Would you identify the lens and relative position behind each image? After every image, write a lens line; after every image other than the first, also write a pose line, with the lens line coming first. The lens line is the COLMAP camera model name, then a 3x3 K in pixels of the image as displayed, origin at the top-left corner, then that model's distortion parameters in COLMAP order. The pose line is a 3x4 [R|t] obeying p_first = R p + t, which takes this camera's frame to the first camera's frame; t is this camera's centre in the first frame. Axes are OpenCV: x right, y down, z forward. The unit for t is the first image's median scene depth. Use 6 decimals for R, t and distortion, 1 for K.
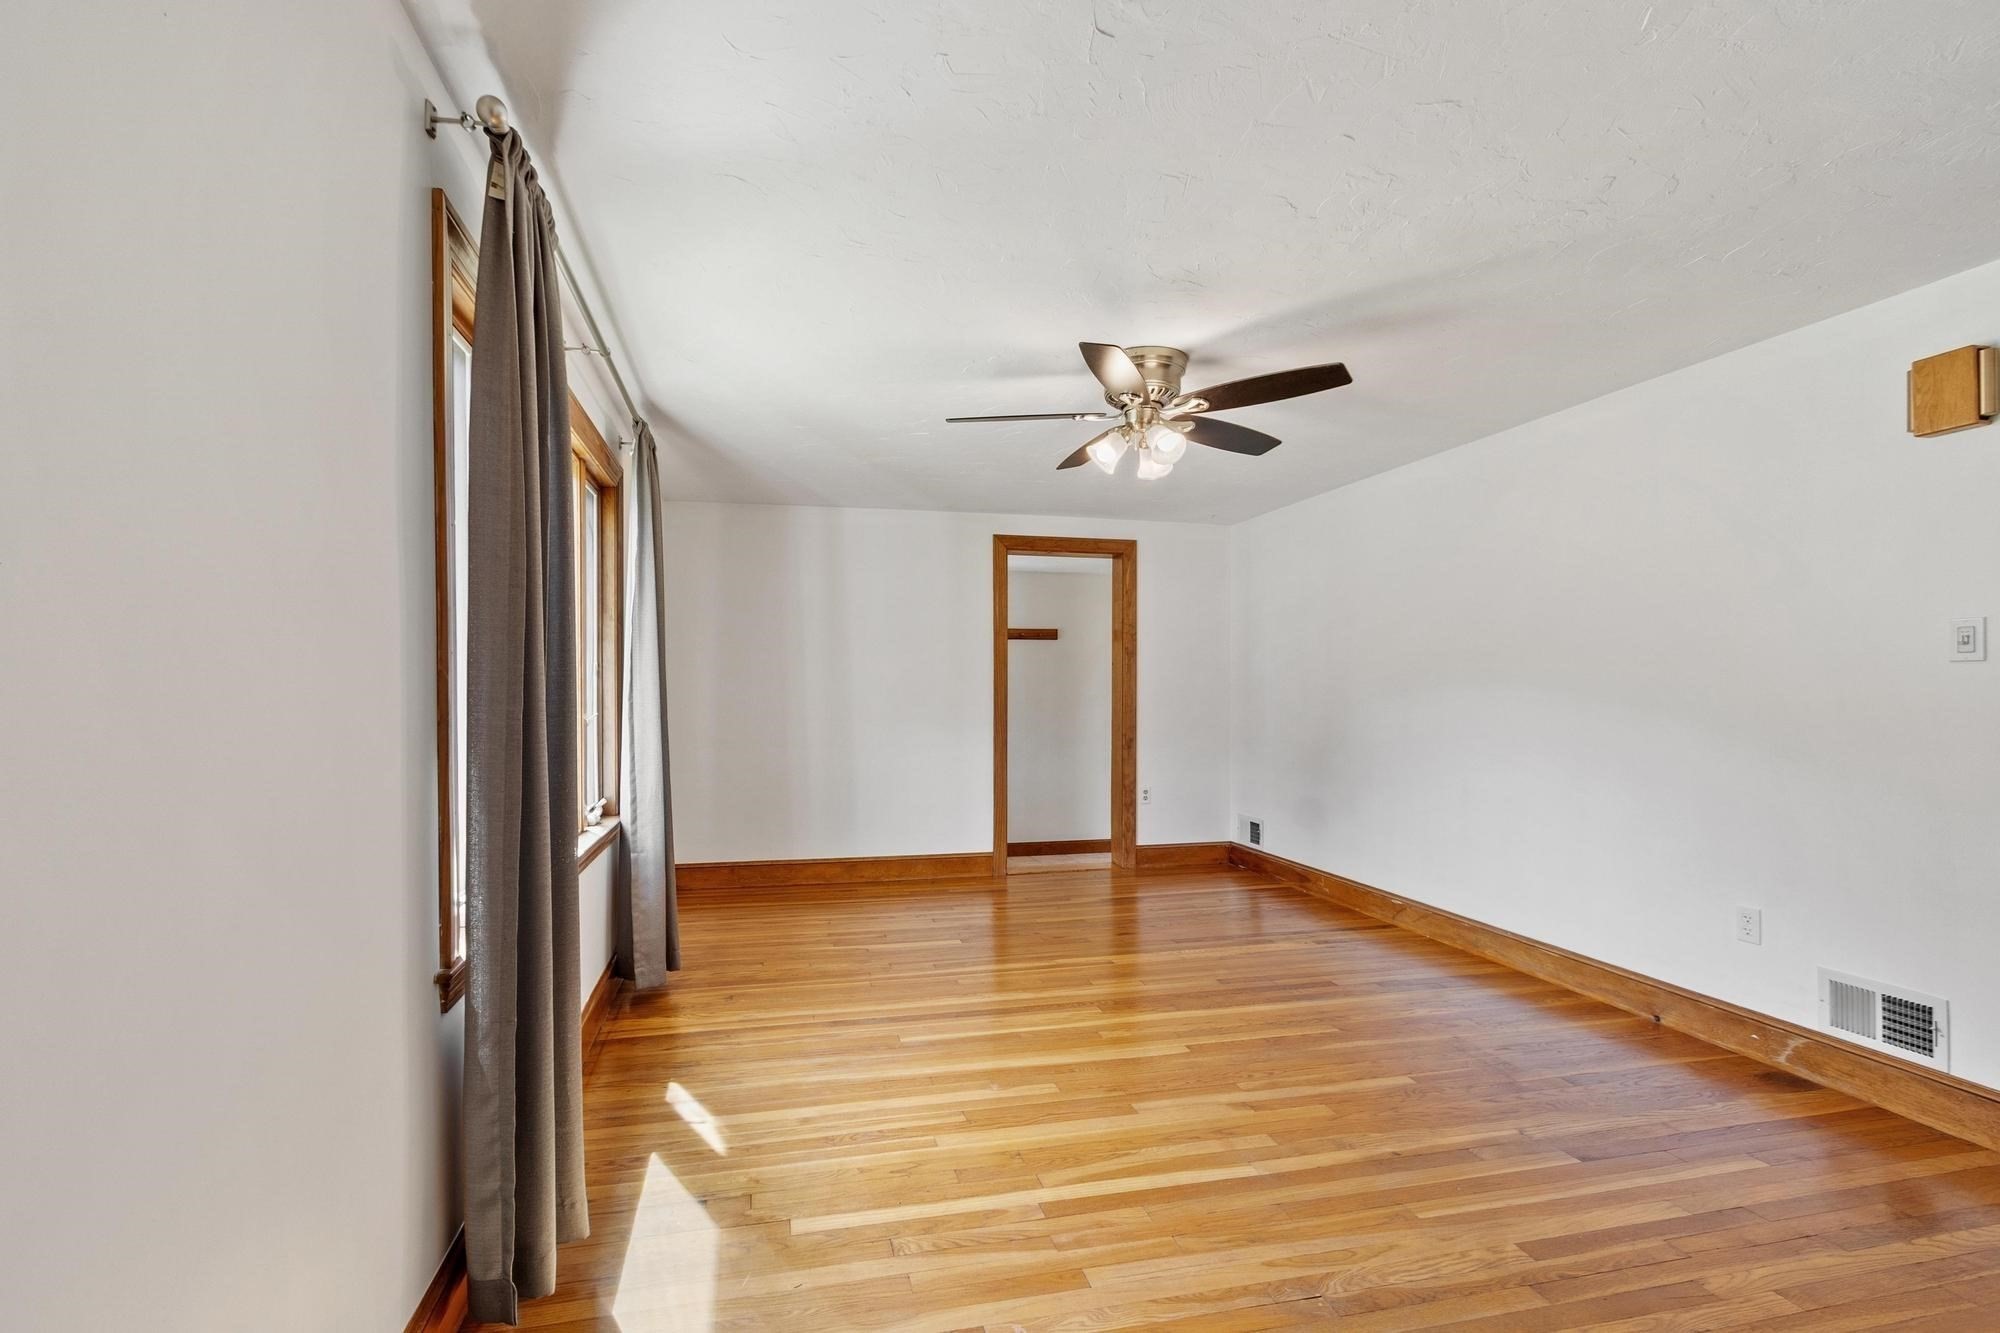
lens RADIAL K [[884.8, 0, 966.8], [0, 884.8, 704.4], [0, 0, 1]] dist [0.000509, 0.000118]
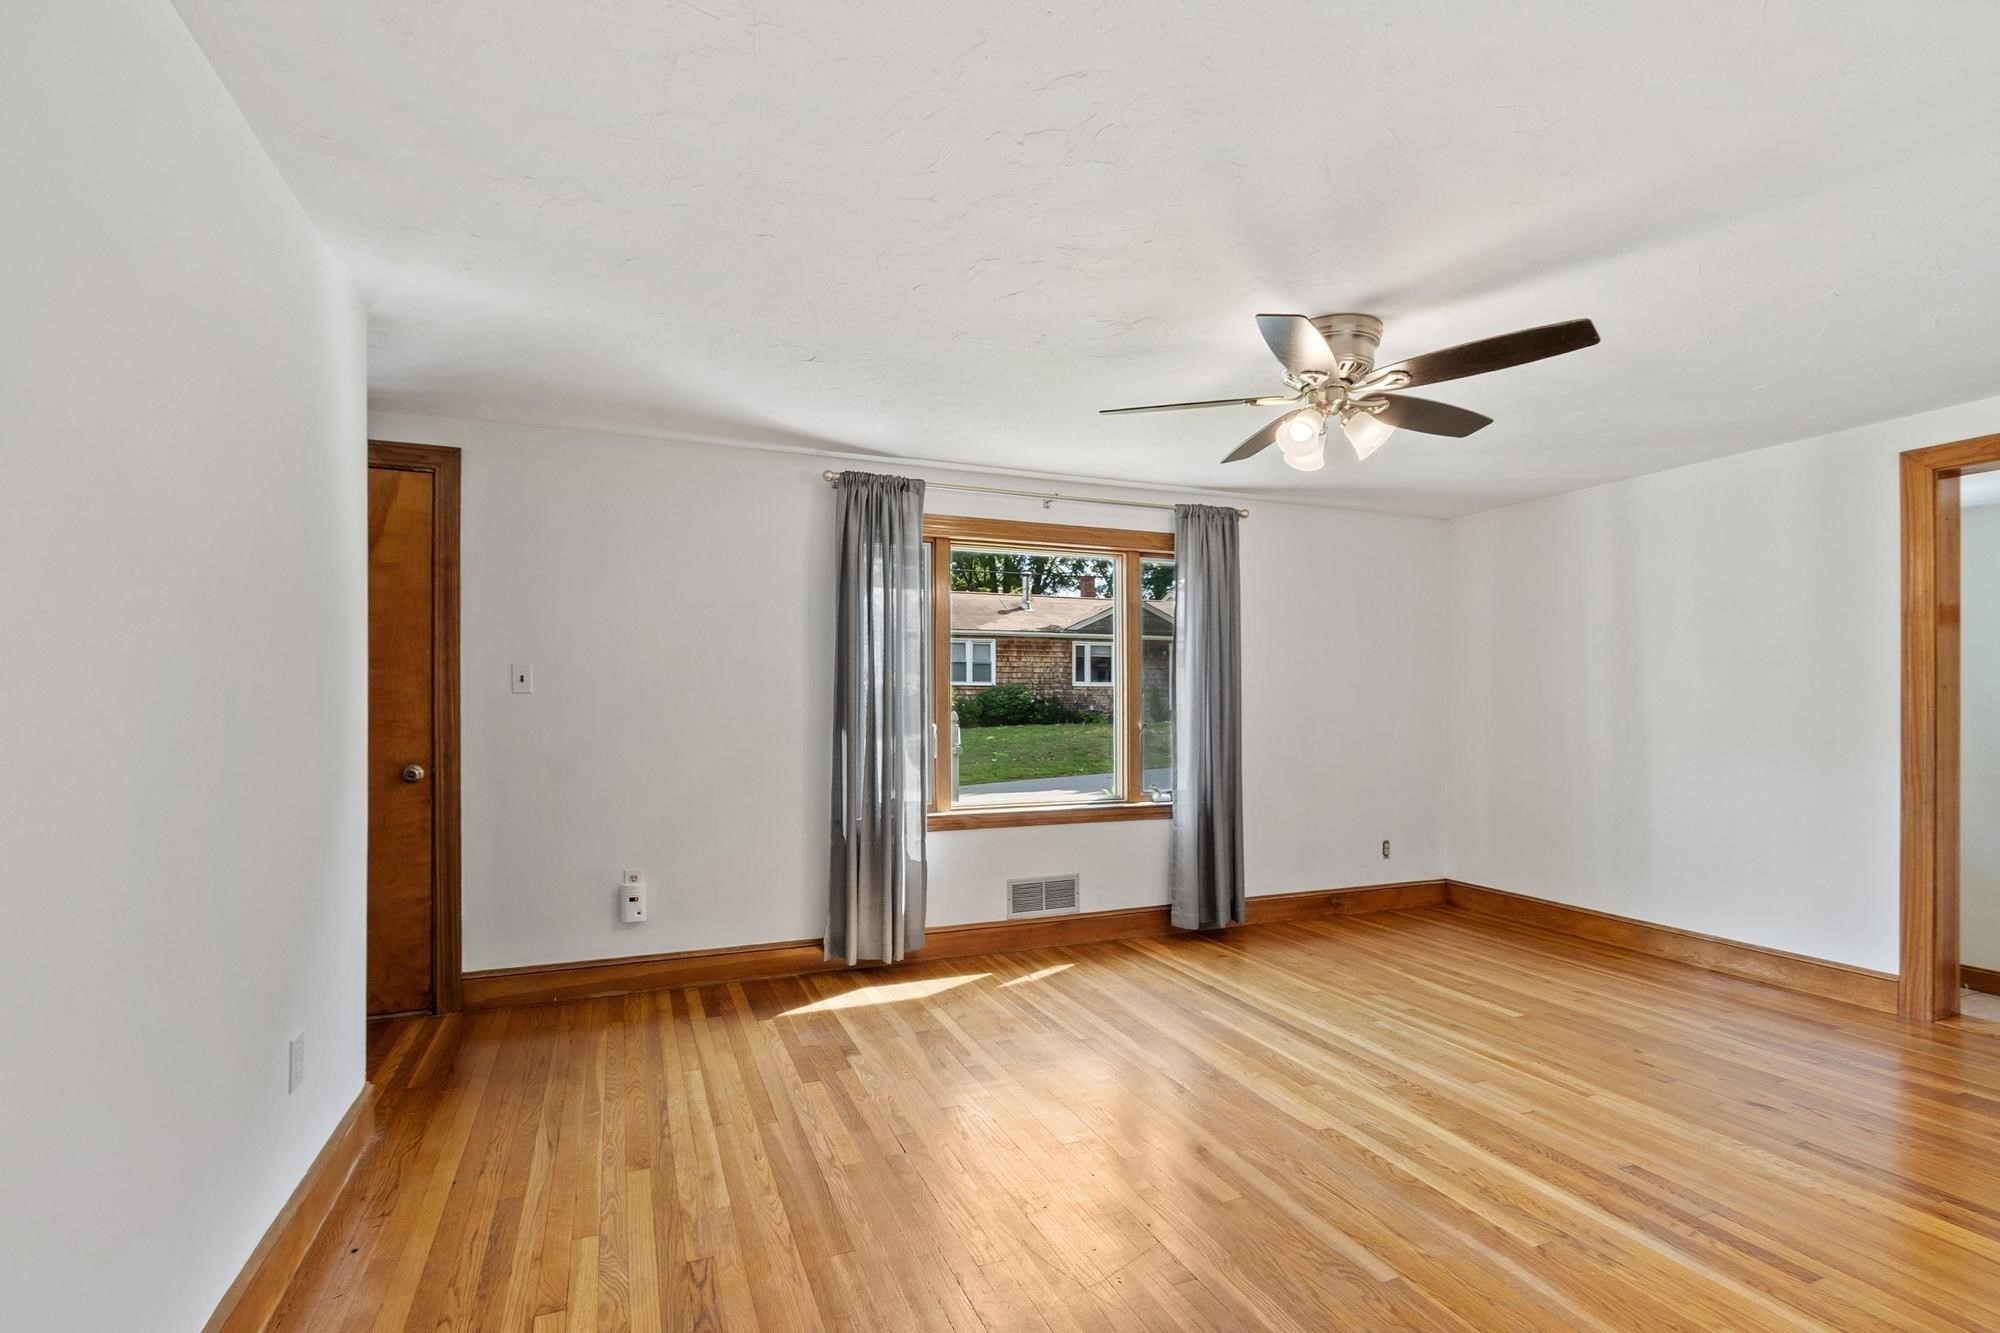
lens RADIAL K [[884.8, 0, 966.8], [0, 884.8, 704.4], [0, 0, 1]] dist [0.000509, 0.000118]
pose [[0.150119, 0.001922, -0.988666, 0.984604], [-0.015581, 0.999879, -0.000423, -0.021246], [0.988545, 0.015468, 0.150131, 0.479770]]
